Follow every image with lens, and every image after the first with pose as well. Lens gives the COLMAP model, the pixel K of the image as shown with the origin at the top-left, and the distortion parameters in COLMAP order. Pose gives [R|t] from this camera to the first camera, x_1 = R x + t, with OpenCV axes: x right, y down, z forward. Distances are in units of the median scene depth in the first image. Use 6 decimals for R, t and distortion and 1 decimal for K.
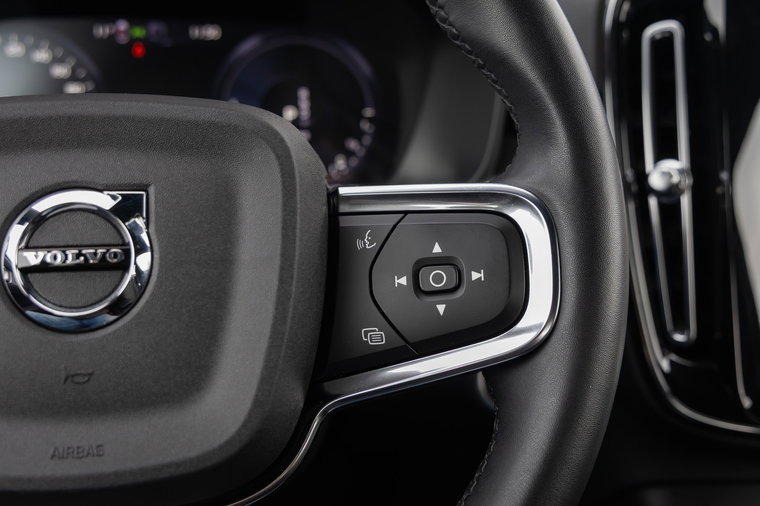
lens RADIAL K [[951.5, 0, 380.0], [0, 951.5, 253.0], [0, 0, 1]] dist [0.062743, 0.008652]
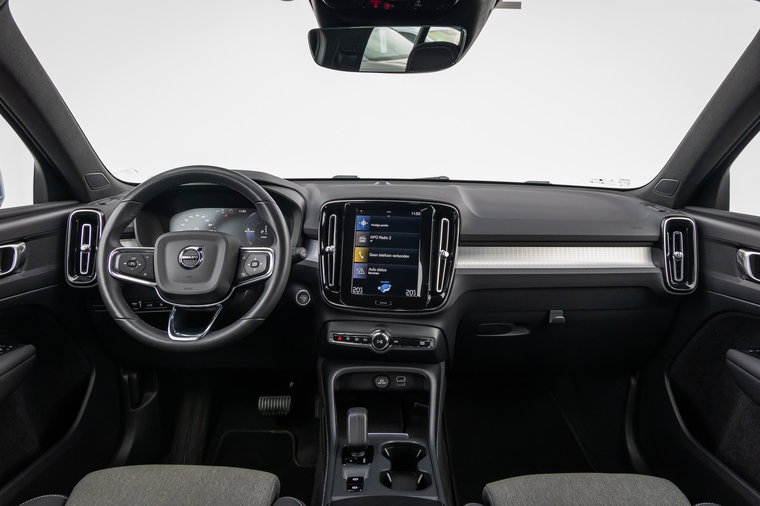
lens RADIAL K [[510.8, 0, 380.0], [0, 510.8, 253.0], [0, 0, 1]] dist [-0.005069, -0.001935]
pose [[0.993796, 0.026603, -0.107987, 1.187053], [-0.034566, 0.996766, -0.072552, 0.162735], [0.105708, 0.075834, 0.991501, -2.023721]]
